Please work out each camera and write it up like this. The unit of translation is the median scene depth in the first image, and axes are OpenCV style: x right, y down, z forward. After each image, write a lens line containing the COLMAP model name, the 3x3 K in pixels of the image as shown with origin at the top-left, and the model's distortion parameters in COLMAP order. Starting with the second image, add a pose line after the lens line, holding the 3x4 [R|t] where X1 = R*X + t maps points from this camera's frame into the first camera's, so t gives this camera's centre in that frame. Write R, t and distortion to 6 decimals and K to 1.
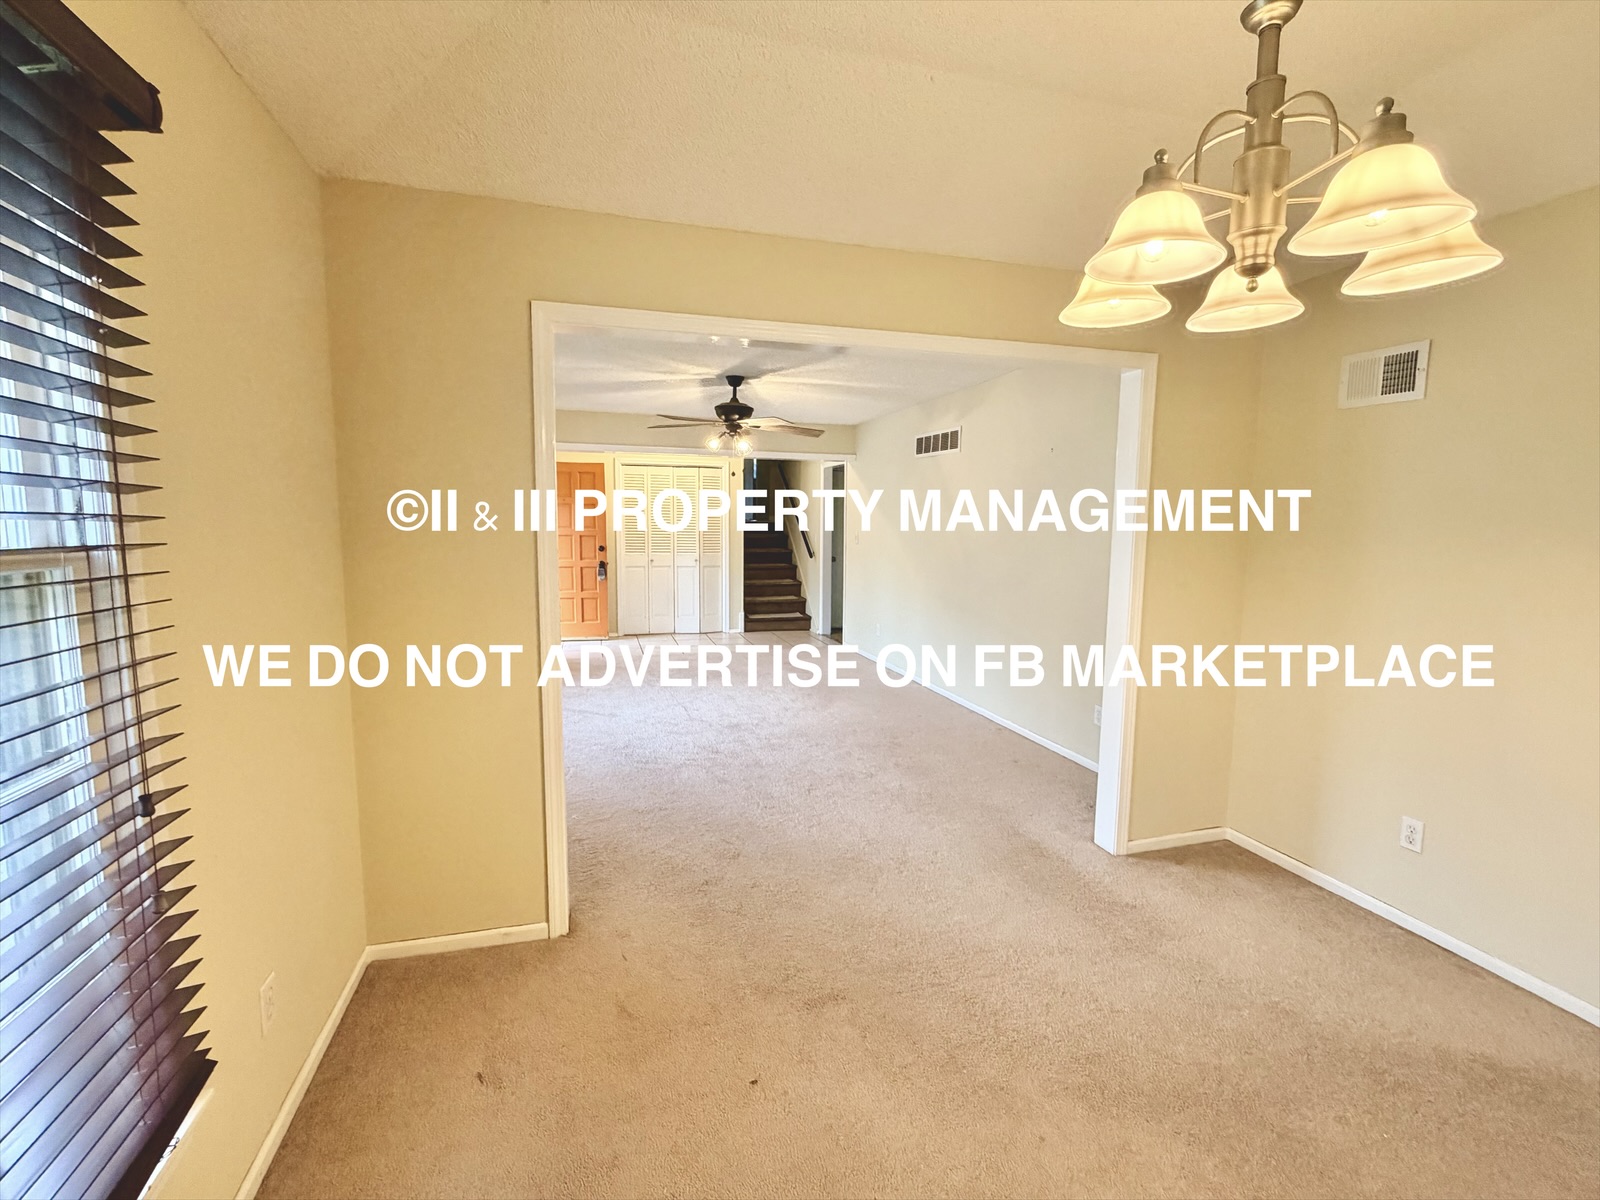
lens RADIAL K [[714.1, 0, 795.5], [0, 714.1, 600.1], [0, 0, 1]] dist [-0.000102, -0.000106]
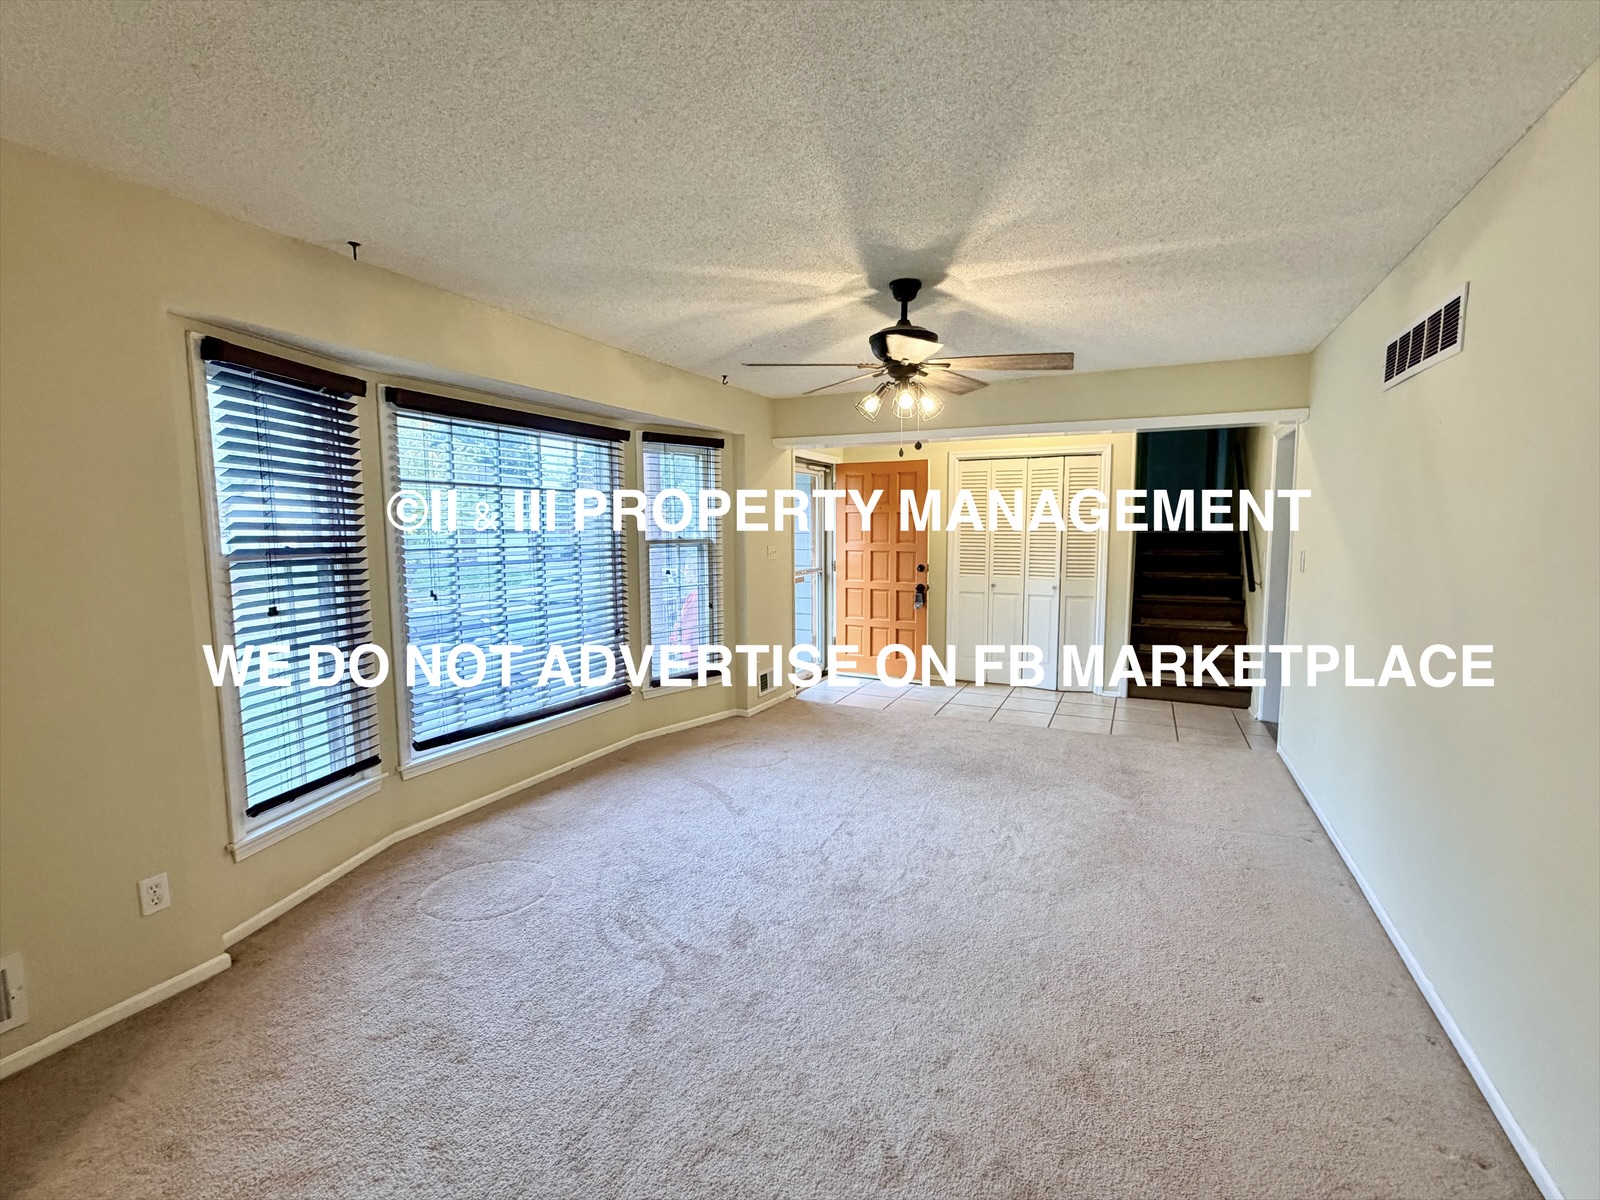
lens RADIAL K [[714.1, 0, 795.5], [0, 714.1, 600.1], [0, 0, 1]] dist [-0.000102, -0.000106]
pose [[0.742898, 0.056059, -0.667053, 0.206423], [-0.066418, 0.997743, 0.009880, -0.048461], [0.666102, 0.036964, 0.744944, 0.435086]]
